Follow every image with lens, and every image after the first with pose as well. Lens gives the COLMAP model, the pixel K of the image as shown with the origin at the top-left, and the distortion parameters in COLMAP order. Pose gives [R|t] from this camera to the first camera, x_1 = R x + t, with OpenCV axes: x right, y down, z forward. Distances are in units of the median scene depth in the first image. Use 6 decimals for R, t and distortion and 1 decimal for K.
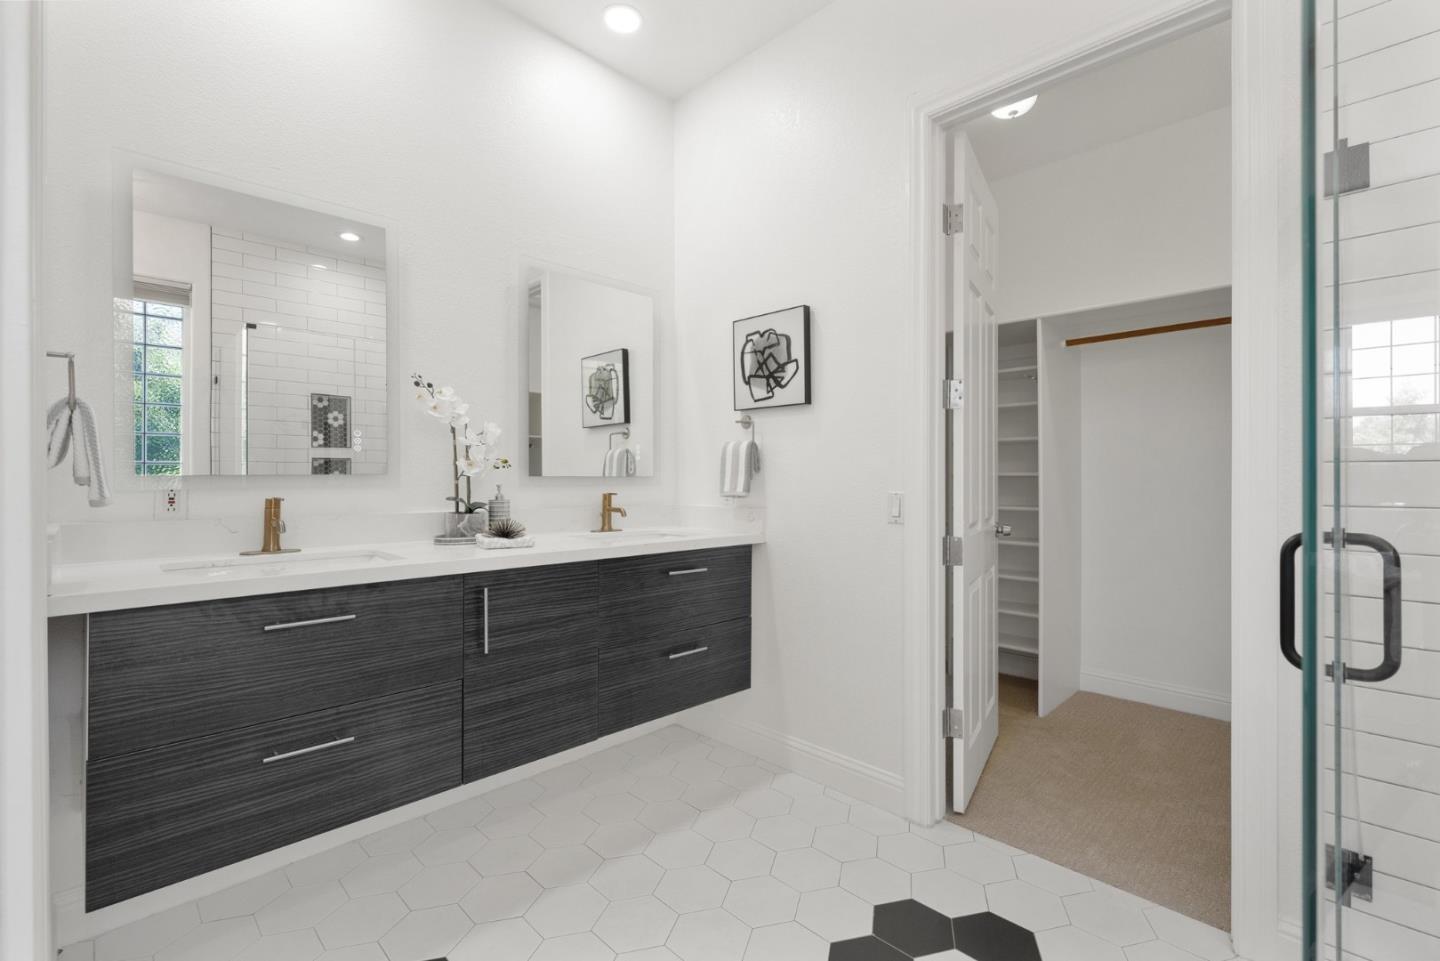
lens RADIAL K [[634.5, 0, 720.5], [0, 634.5, 472.7], [0, 0, 1]] dist [-0.000762, -0.000014]
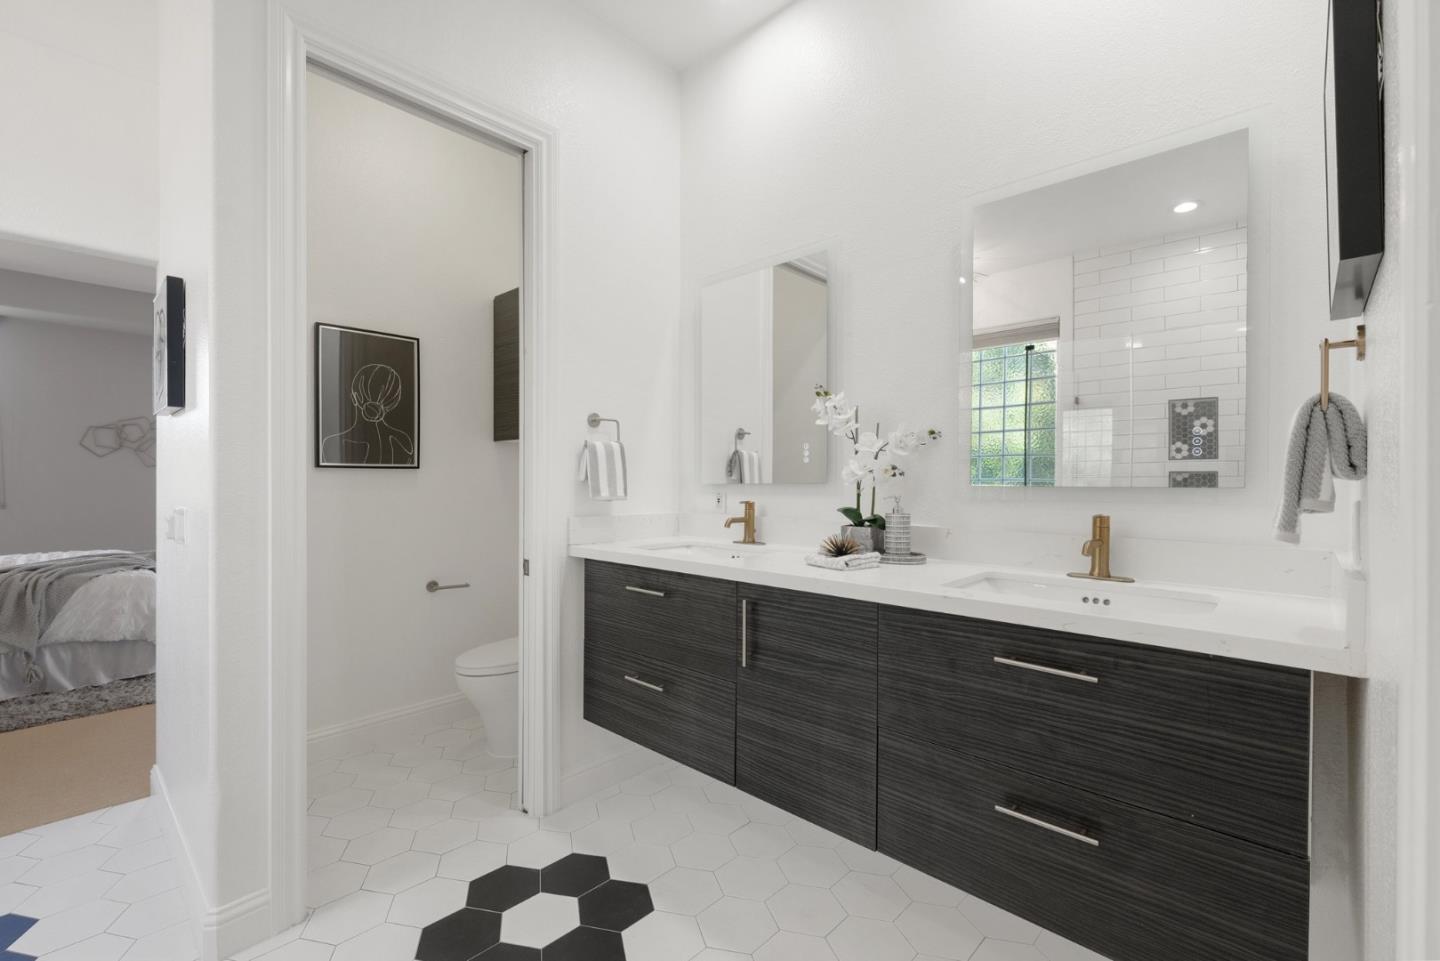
lens RADIAL K [[625.4, 0, 761.9], [0, 625.4, 504.0], [0, 0, 1]] dist [0.000463, 0.000101]
pose [[0.067264, 0.026820, -0.997375, 0.468882], [-0.008204, 0.999620, 0.026327, 0.009600], [0.997701, 0.006411, 0.067459, 0.781341]]
